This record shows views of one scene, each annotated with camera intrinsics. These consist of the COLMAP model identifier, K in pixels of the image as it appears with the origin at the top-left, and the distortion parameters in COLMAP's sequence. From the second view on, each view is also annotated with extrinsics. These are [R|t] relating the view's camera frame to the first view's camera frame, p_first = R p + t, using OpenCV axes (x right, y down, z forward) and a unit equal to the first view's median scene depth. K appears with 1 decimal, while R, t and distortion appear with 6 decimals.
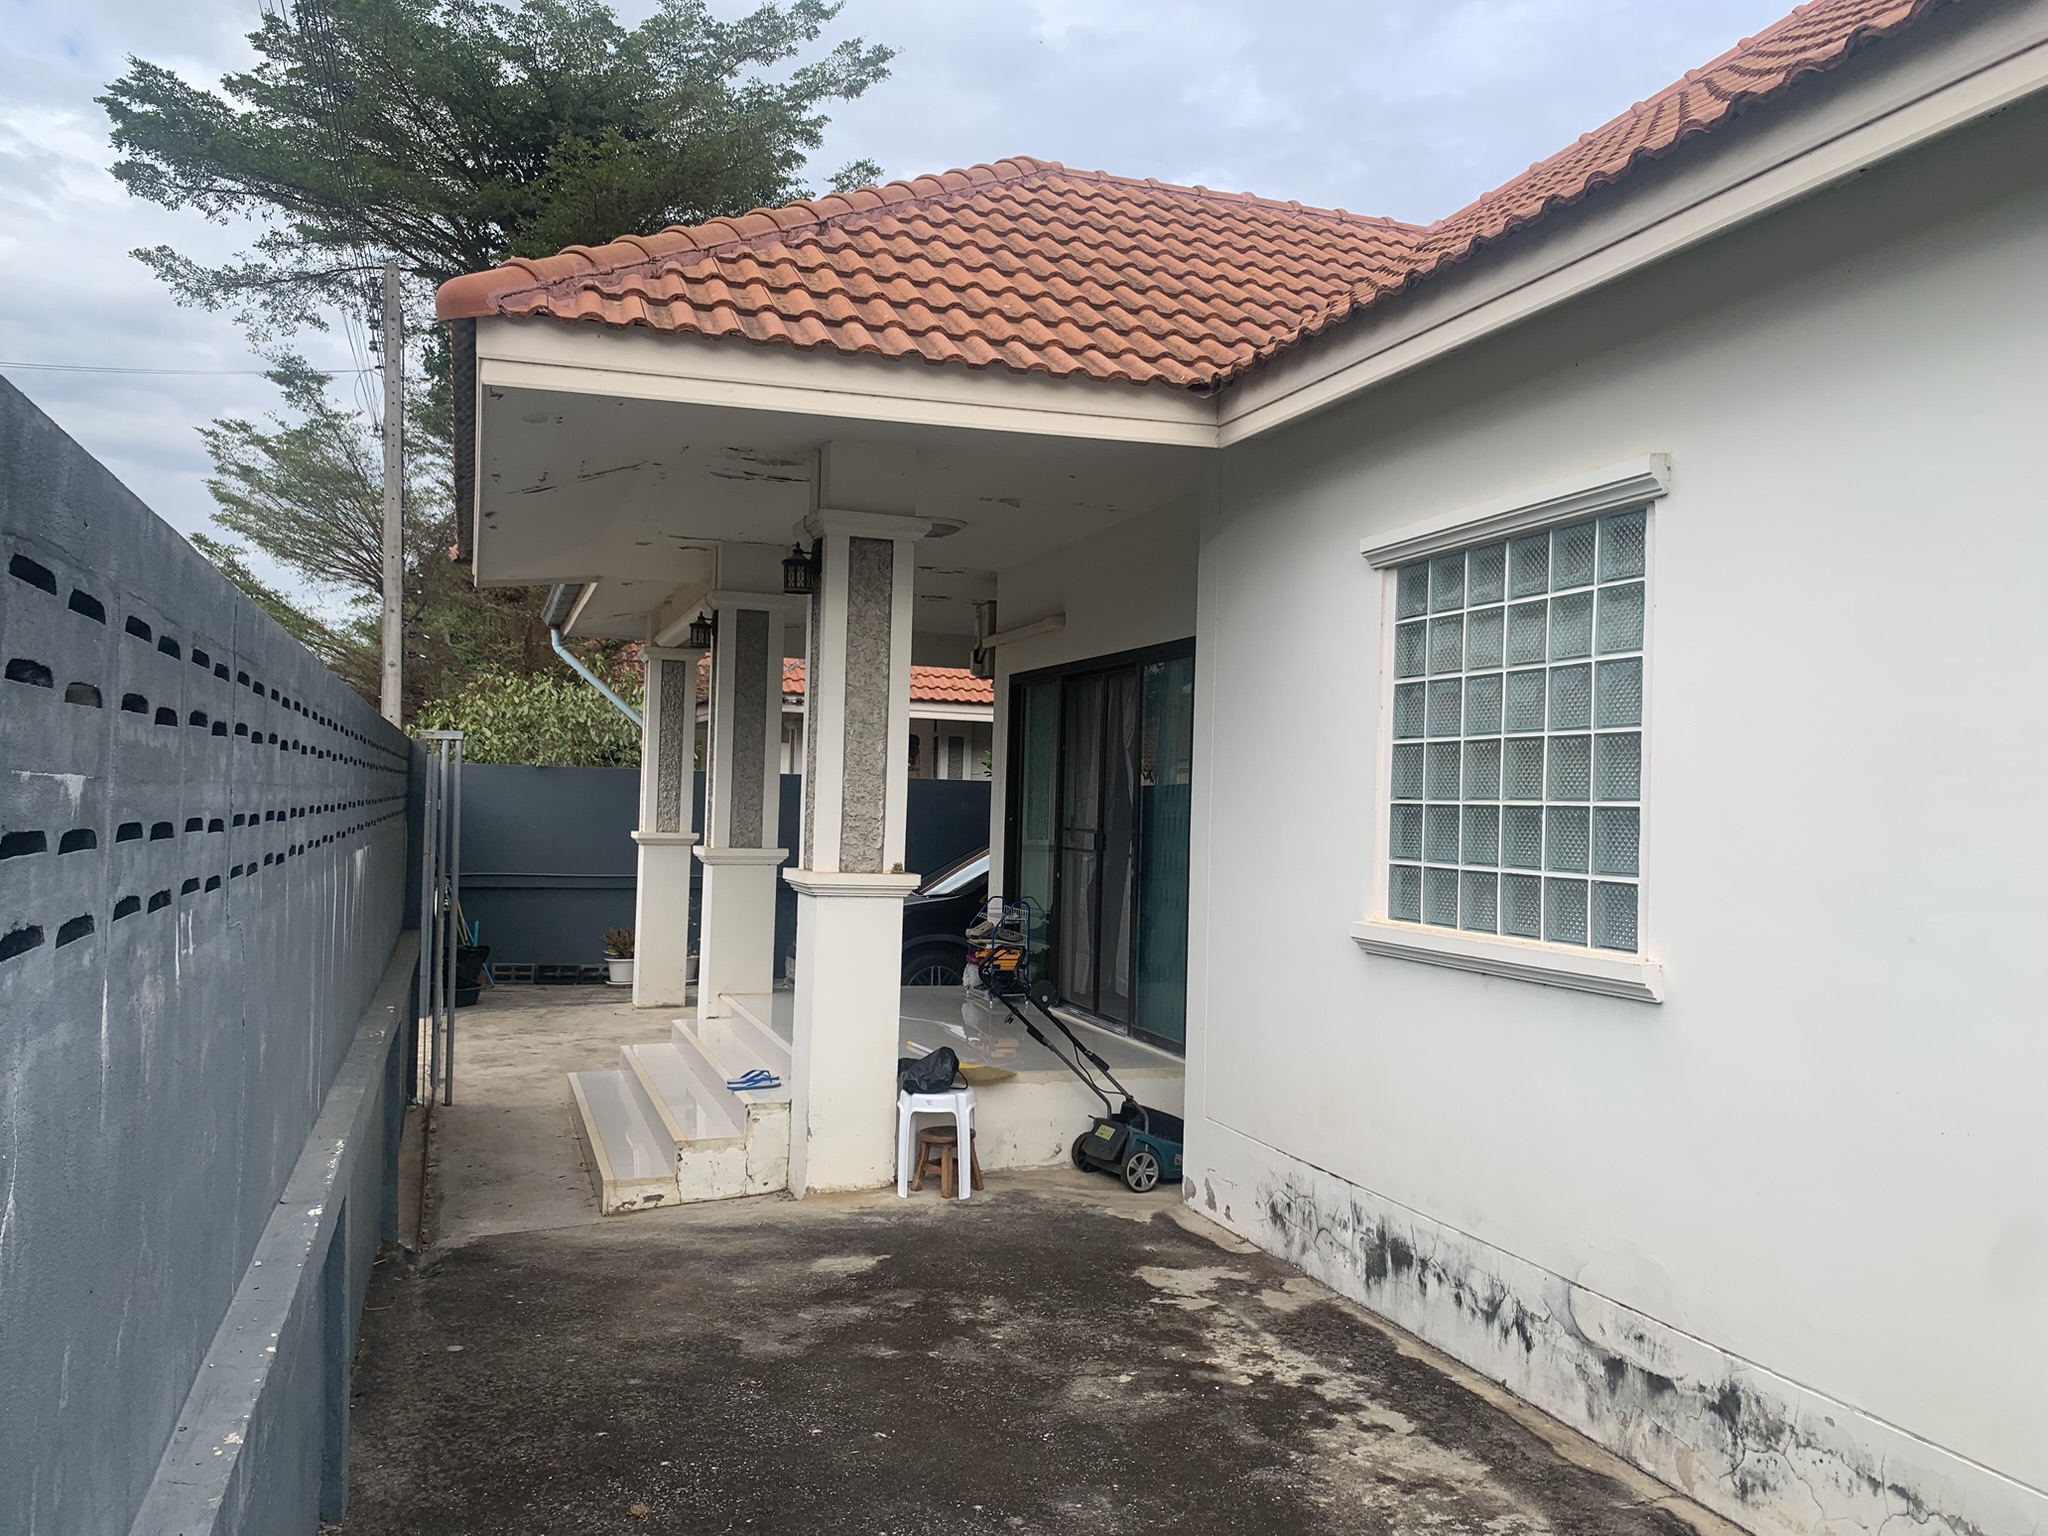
lens RADIAL K [[1571.0, 0, 1024.0], [0, 1571.0, 768.0], [0, 0, 1]] dist [0.069539, -0.074878]
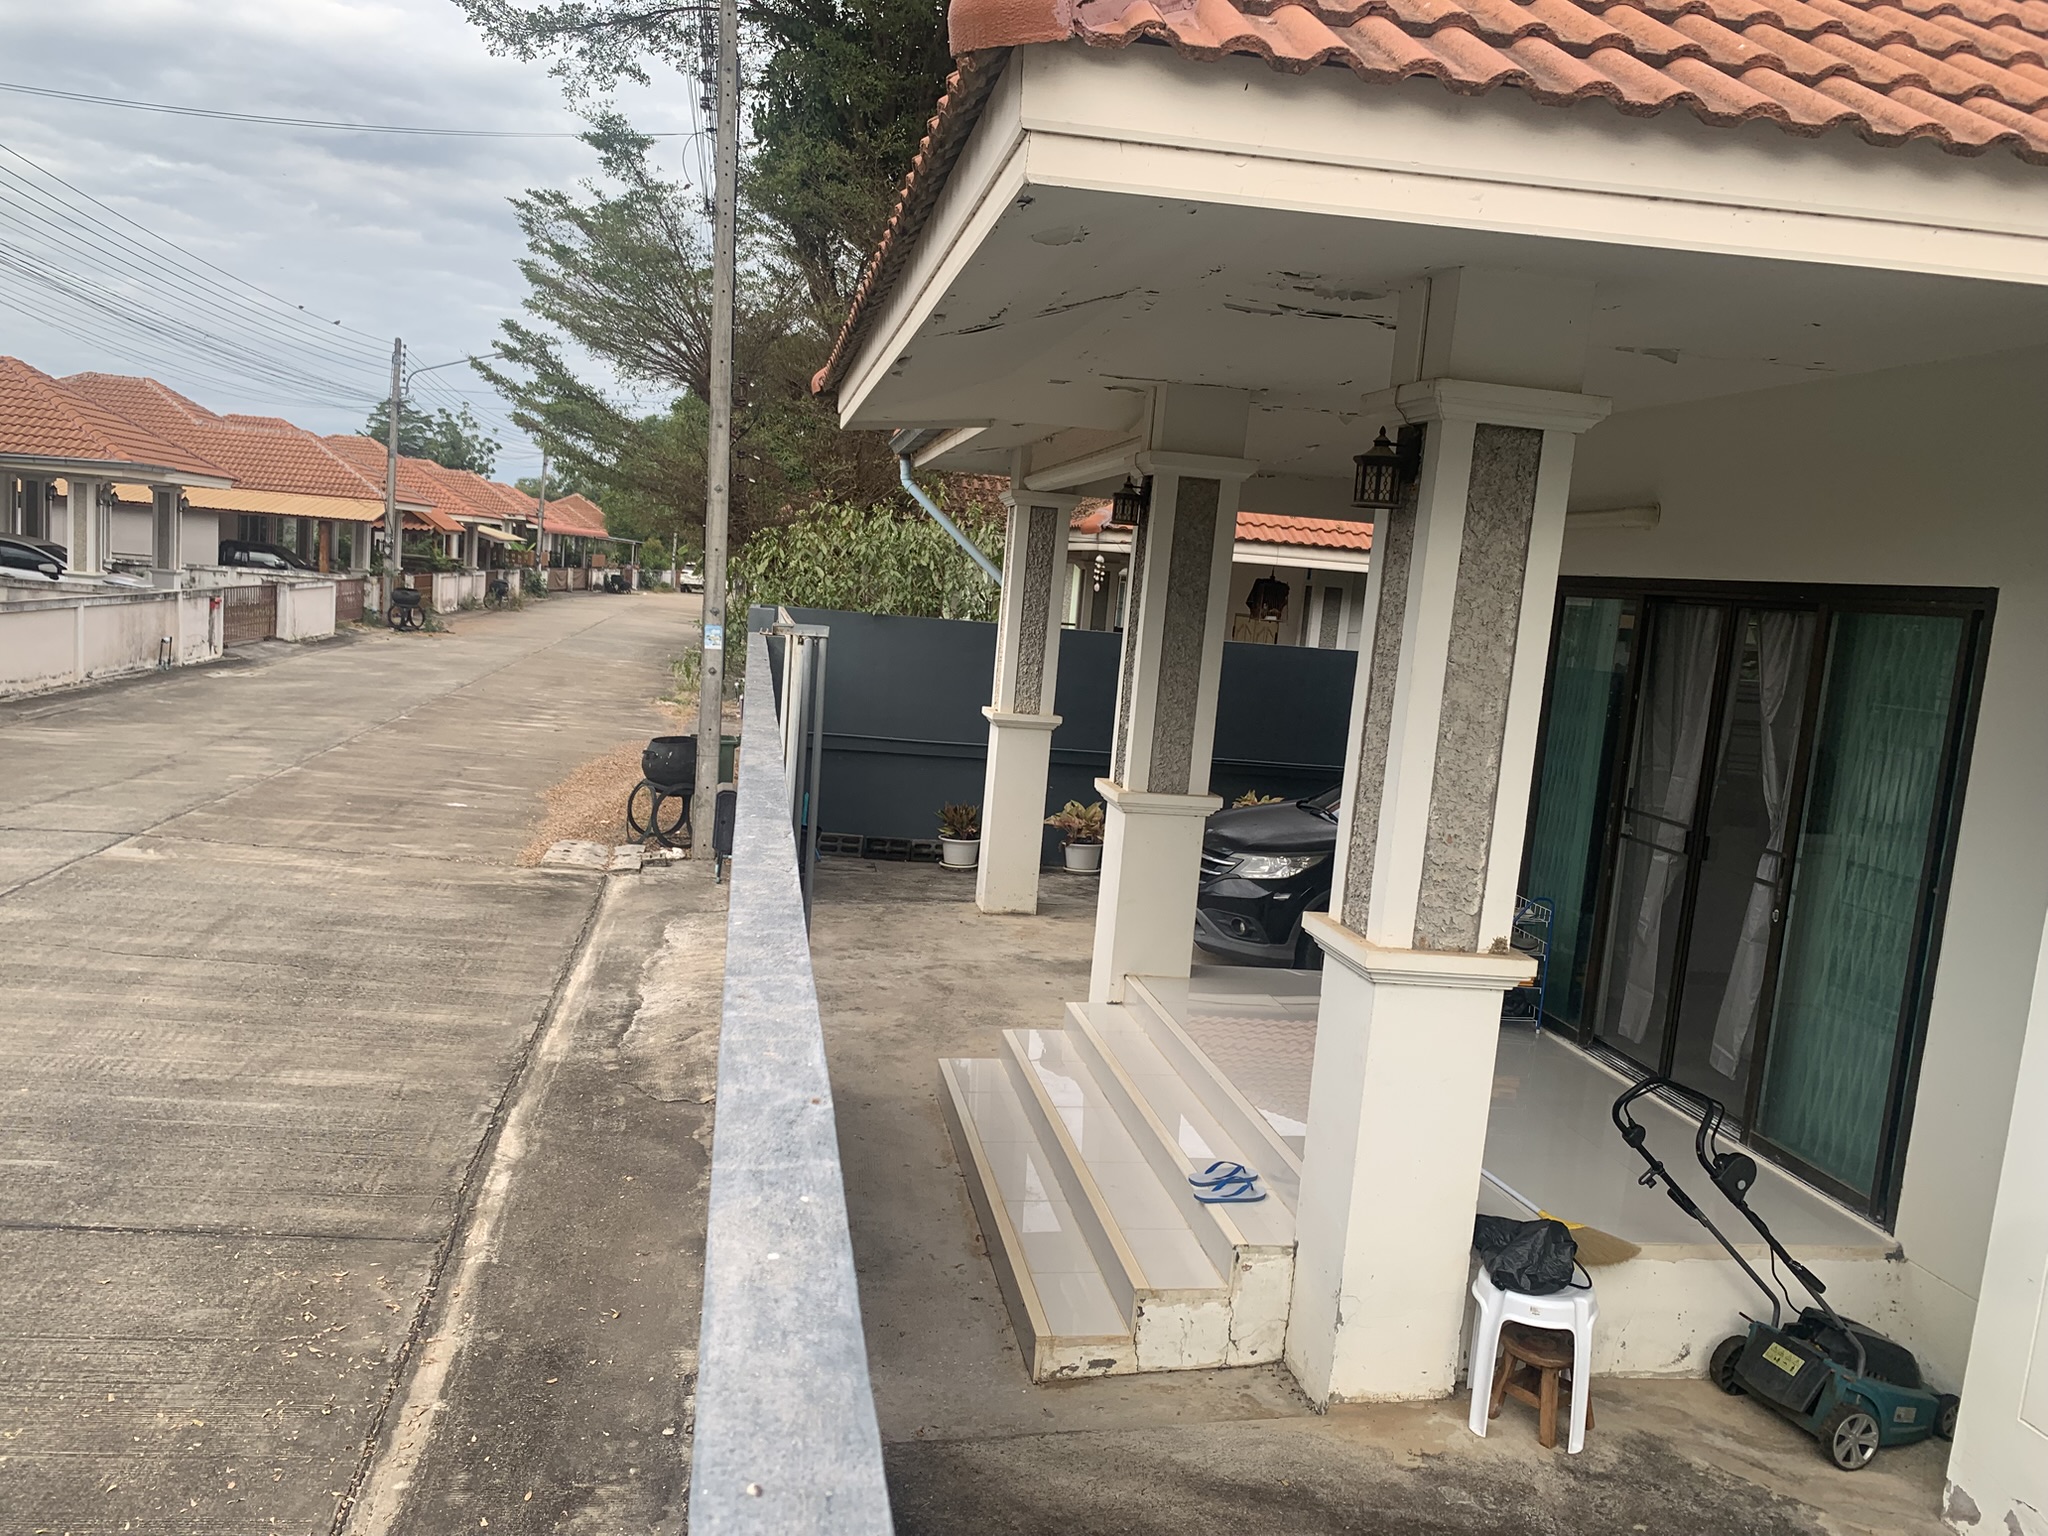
lens RADIAL K [[1556.8, 0, 1070.4], [0, 1556.8, 795.1], [0, 0, 1]] dist [0.044185, -0.088868]
pose [[0.988655, 0.072893, -0.131330, -0.080044], [-0.052379, 0.986777, 0.153389, -0.039897], [0.140774, -0.144770, 0.979400, 0.159360]]
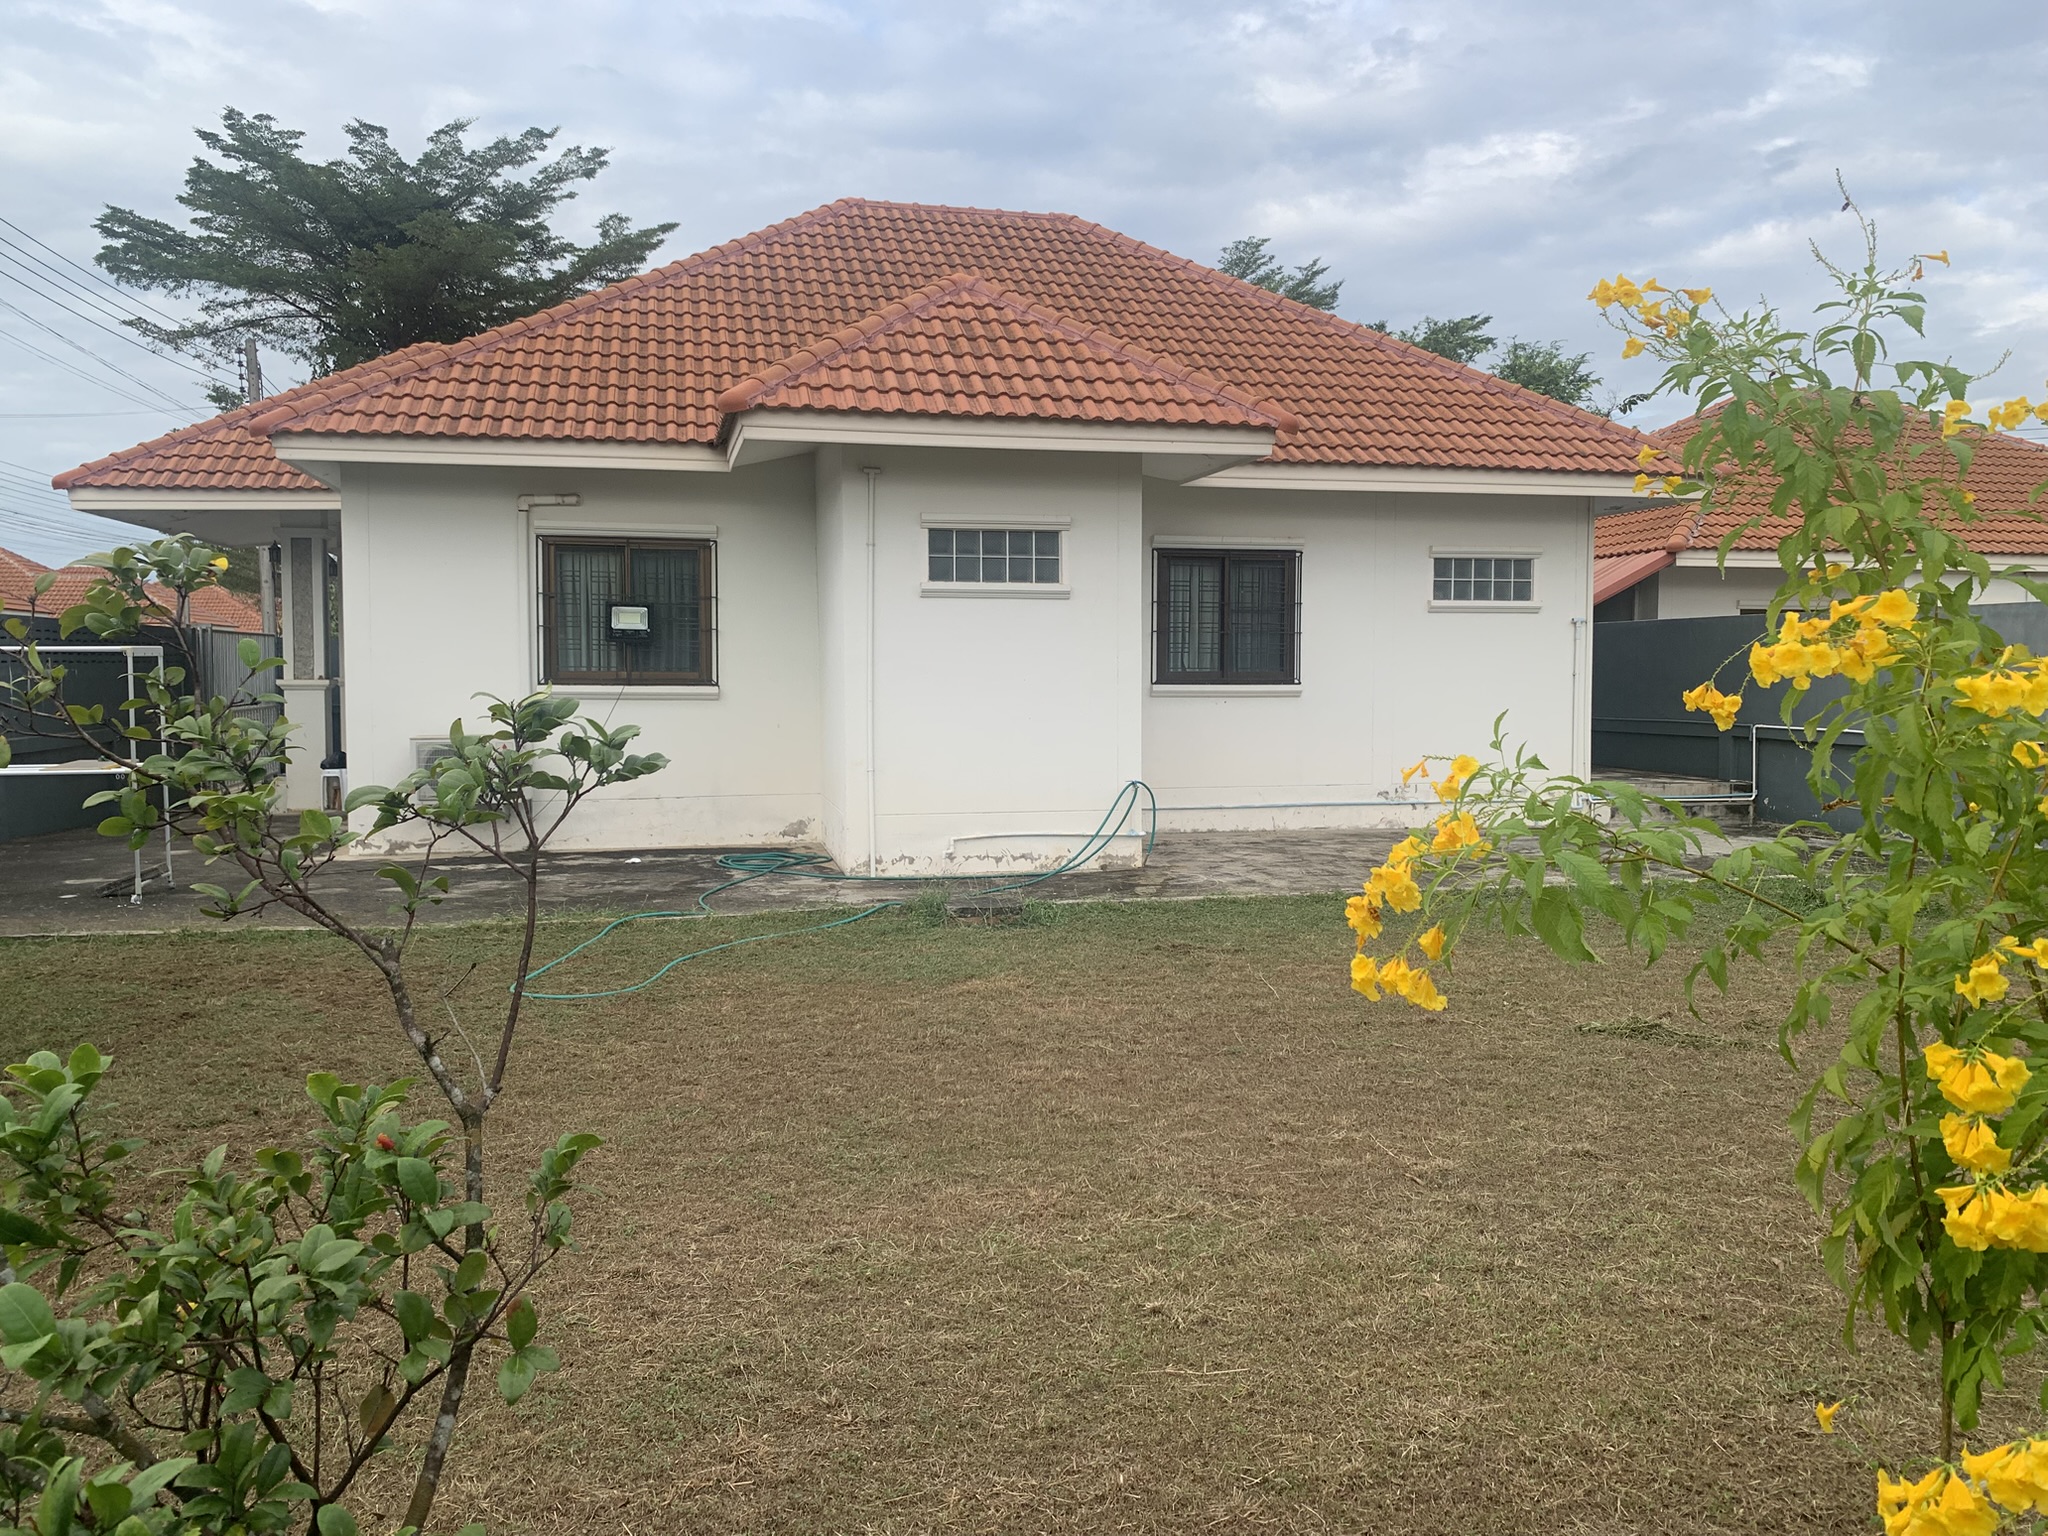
lens RADIAL K [[1556.6, 0, 1023.9], [0, 1556.6, 752.8], [0, 0, 1]] dist [0.026791, -0.017171]
pose [[0.995131, -0.019877, -0.096541, 0.548129], [0.027109, 0.996875, 0.074192, 0.014073], [0.094764, -0.076448, 0.992560, -0.571068]]
